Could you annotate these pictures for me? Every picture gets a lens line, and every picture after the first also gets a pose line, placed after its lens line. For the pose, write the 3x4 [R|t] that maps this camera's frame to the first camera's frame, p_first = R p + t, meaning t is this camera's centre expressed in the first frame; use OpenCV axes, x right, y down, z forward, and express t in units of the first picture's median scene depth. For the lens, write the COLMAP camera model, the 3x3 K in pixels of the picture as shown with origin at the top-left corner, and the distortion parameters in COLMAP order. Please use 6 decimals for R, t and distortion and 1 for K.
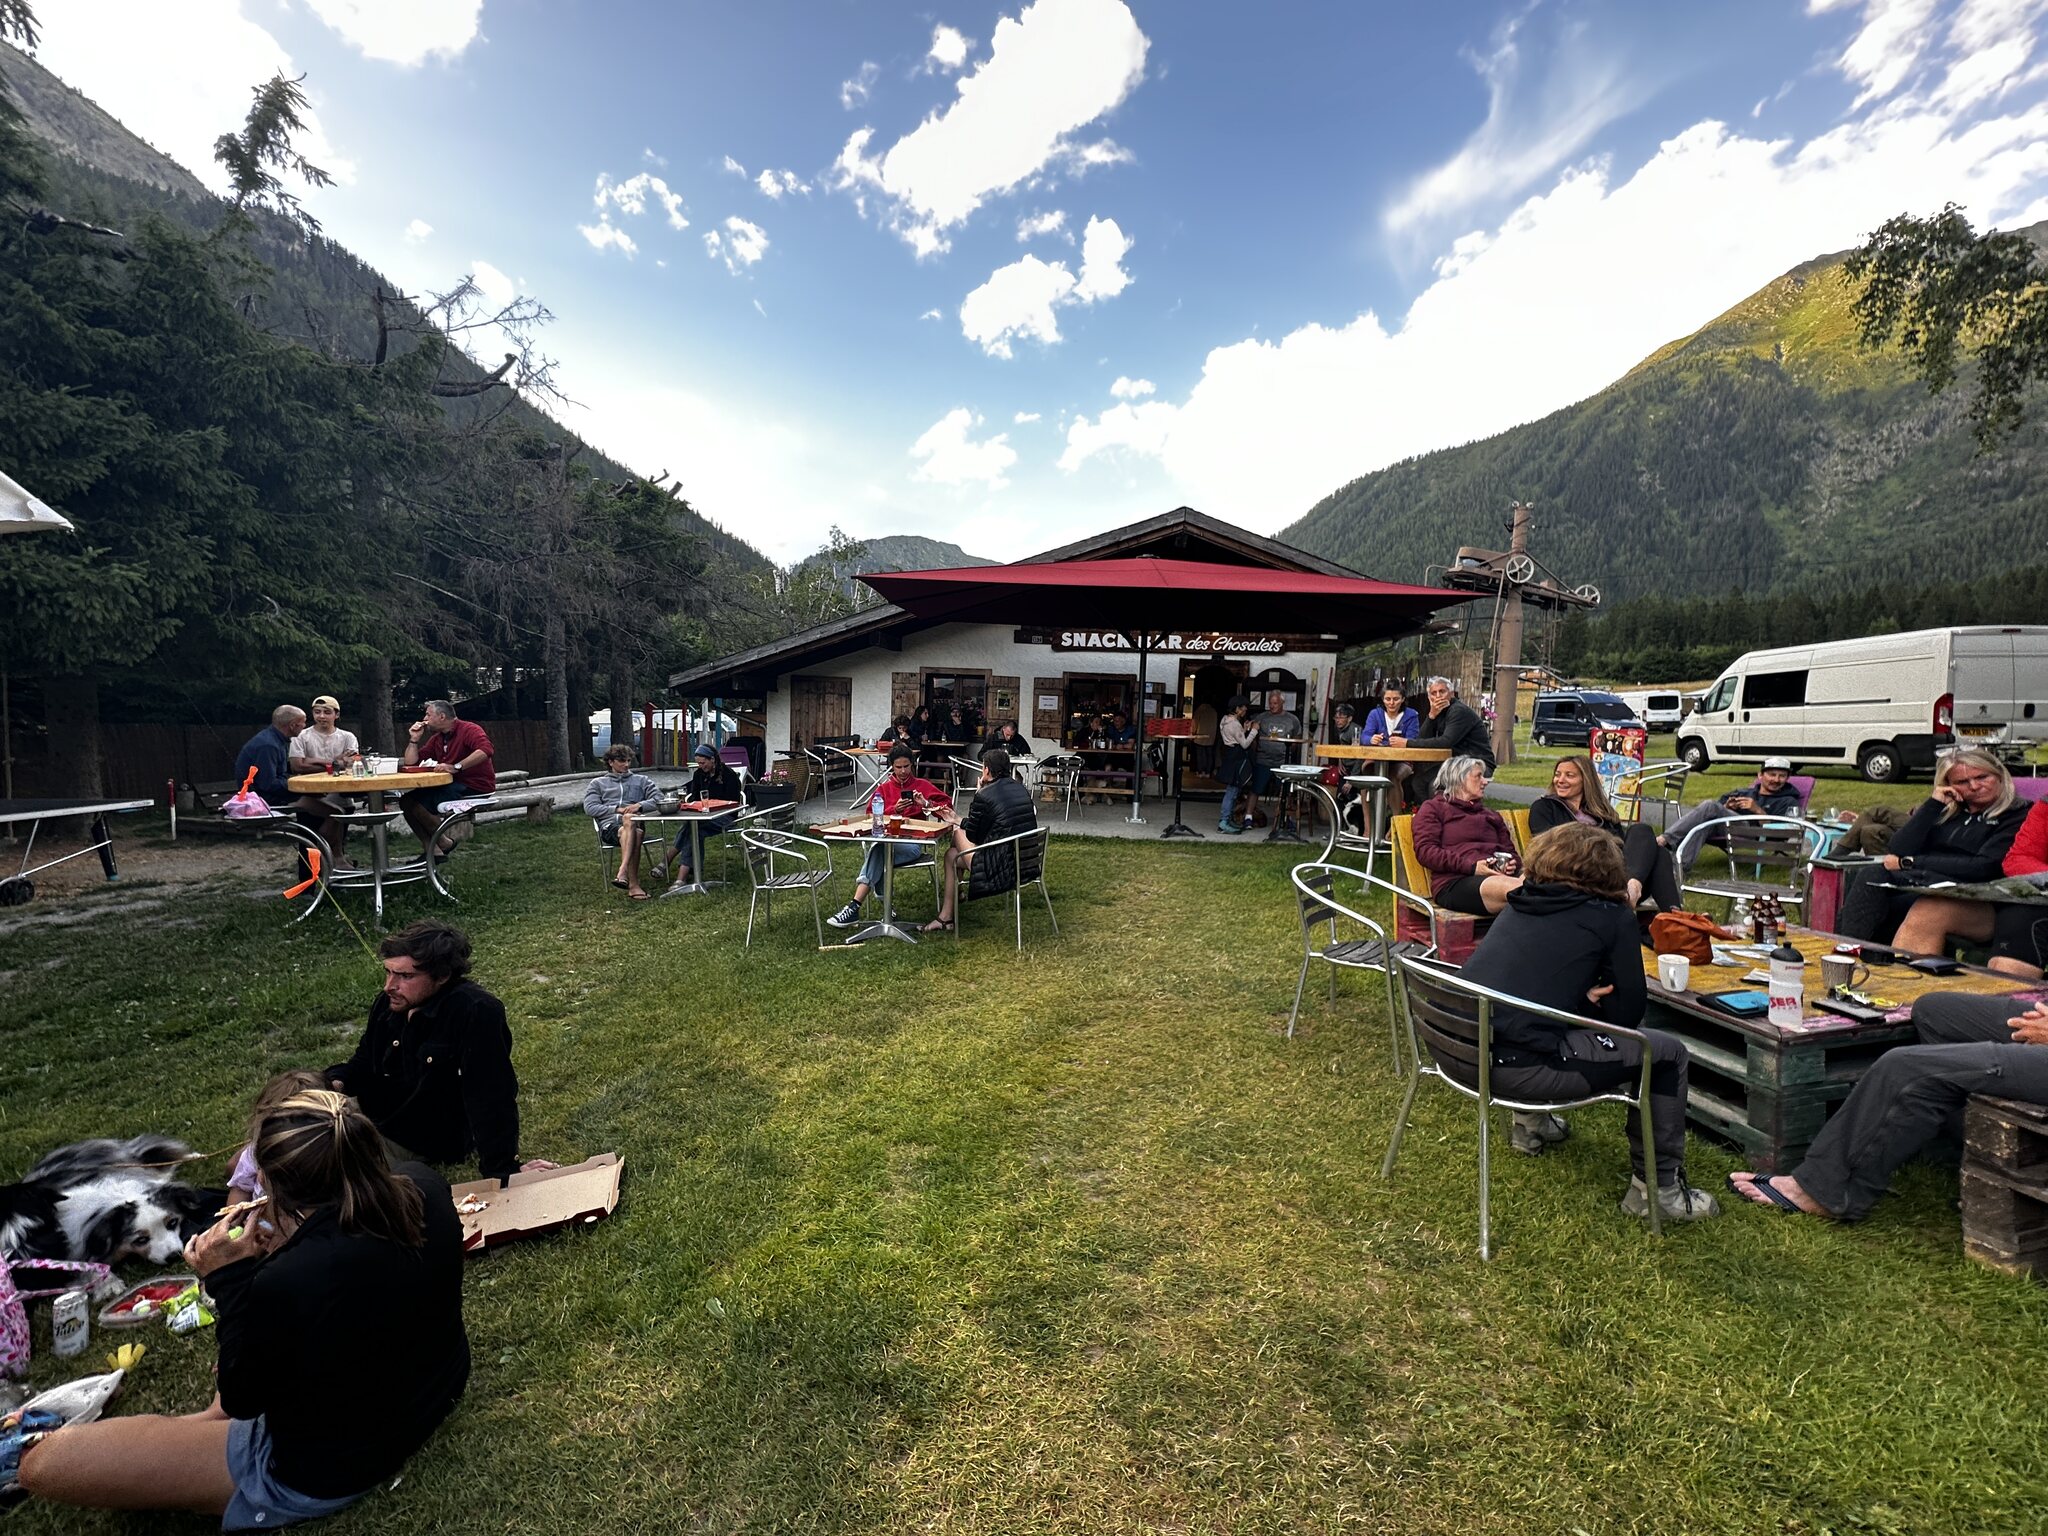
lens RADIAL K [[822.7, 0, 1025.9], [0, 822.7, 773.2], [0, 0, 1]] dist [0.000001, -0.000120]
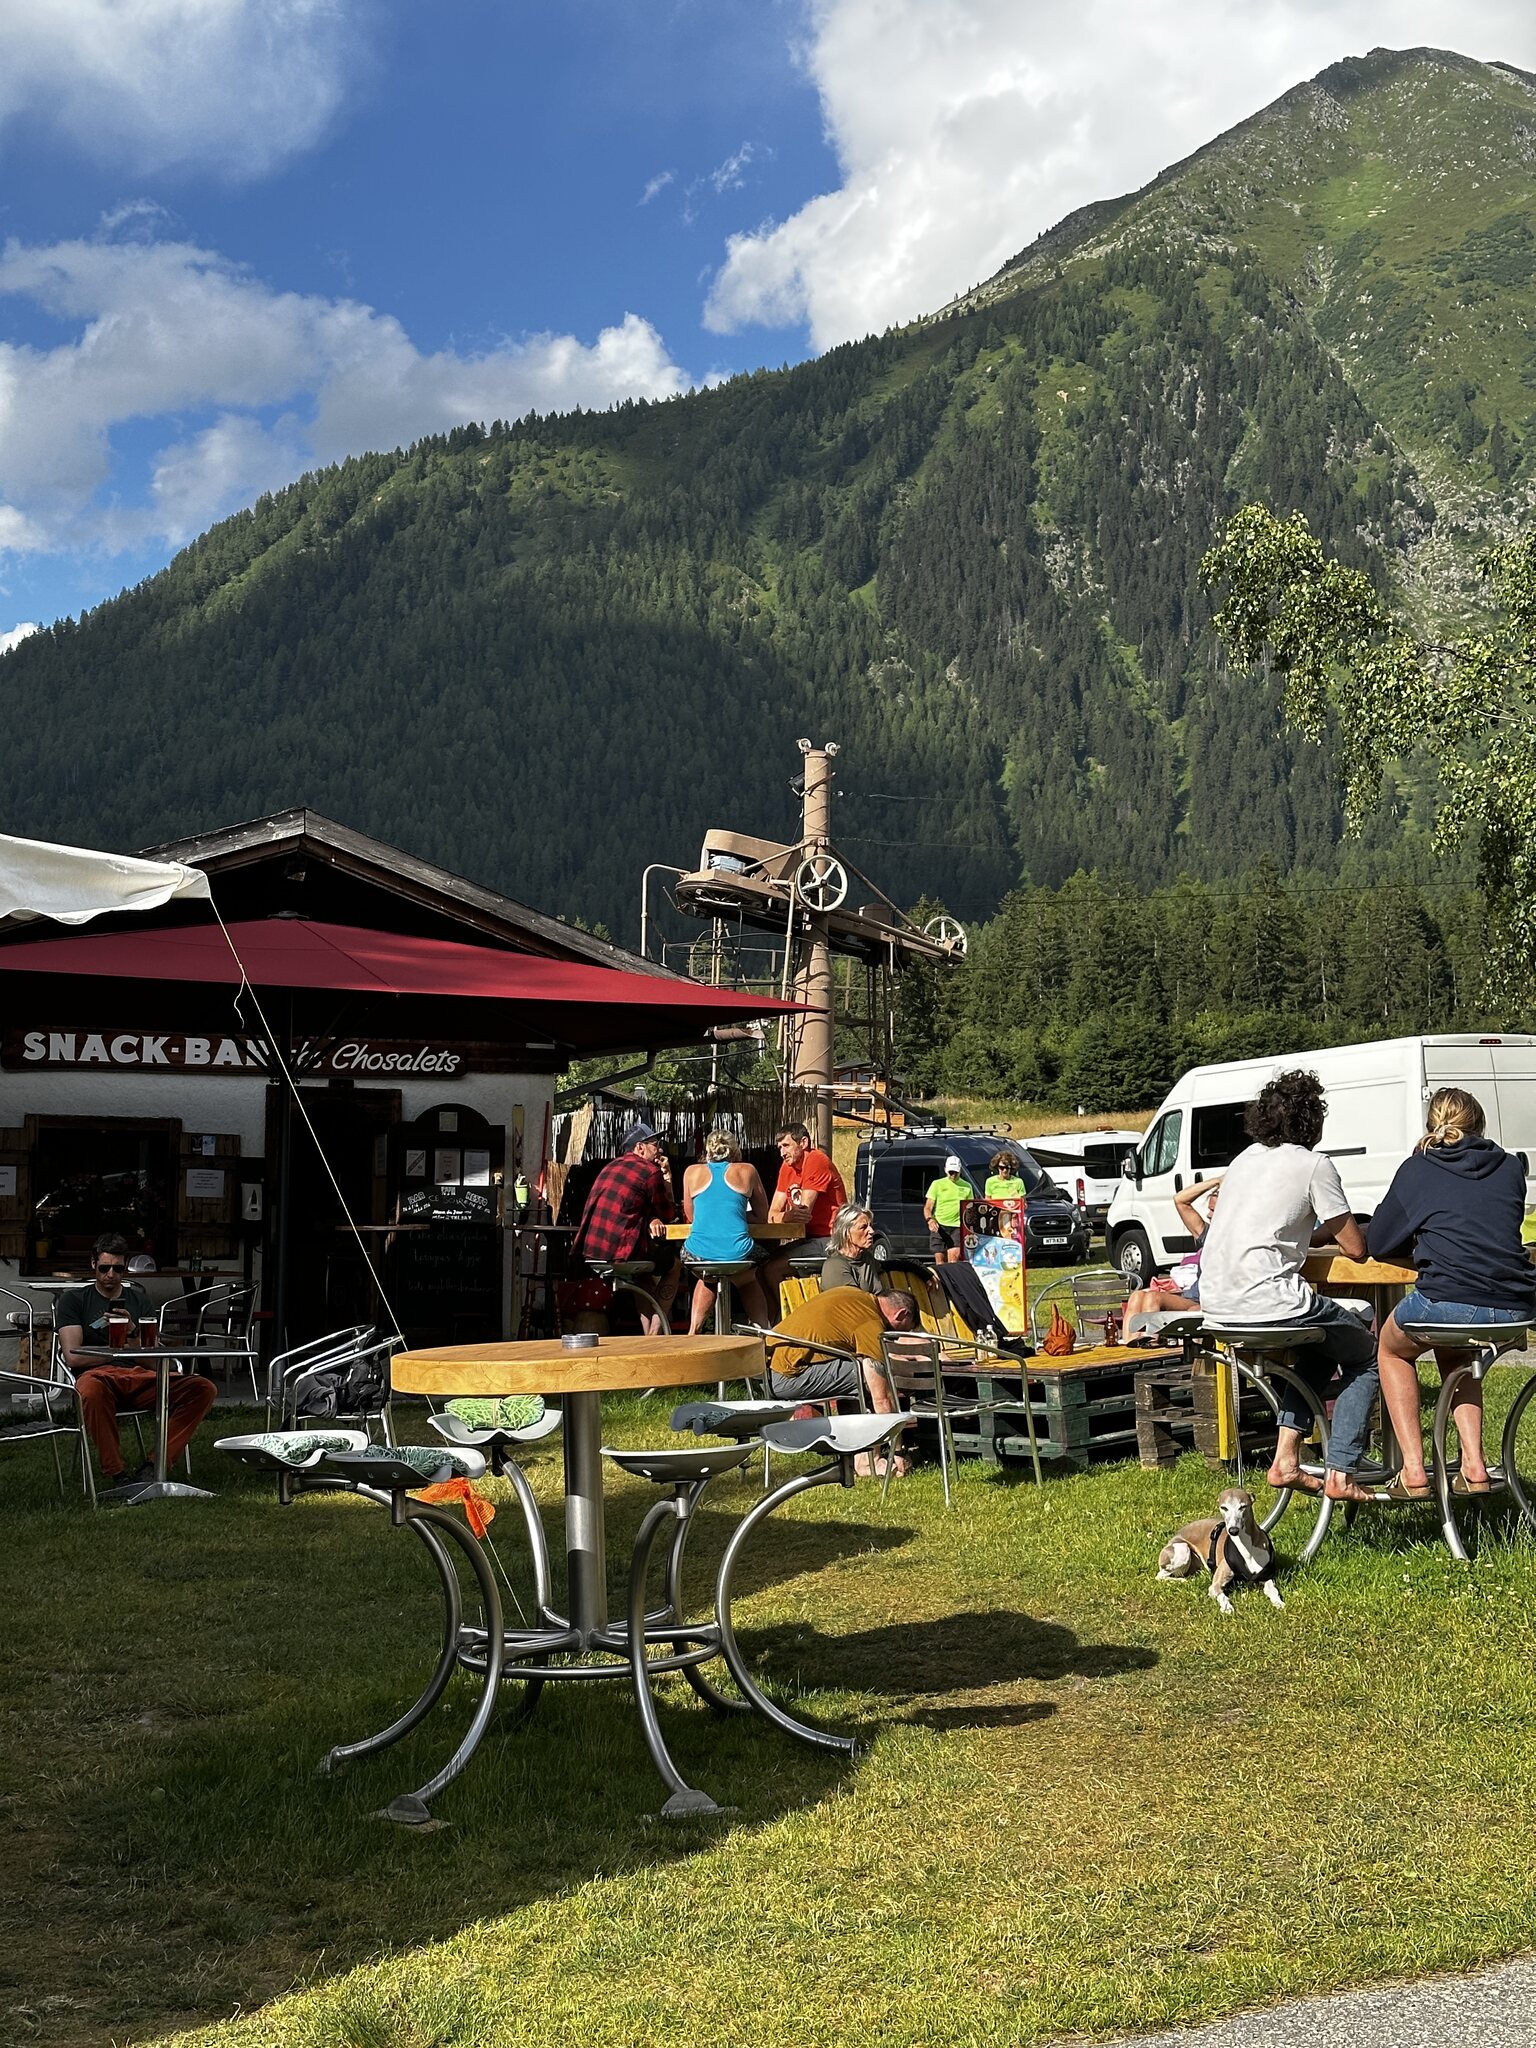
lens RADIAL K [[2869.4, 0, 767.9], [0, 2869.4, 1023.4], [0, 0, 1]] dist [0.111355, 0.000000]
pose [[0.864589, 0.008538, 0.502407, -0.253743], [0.062045, 0.990390, -0.123603, 0.033963], [-0.498634, 0.138038, 0.855751, -0.384357]]
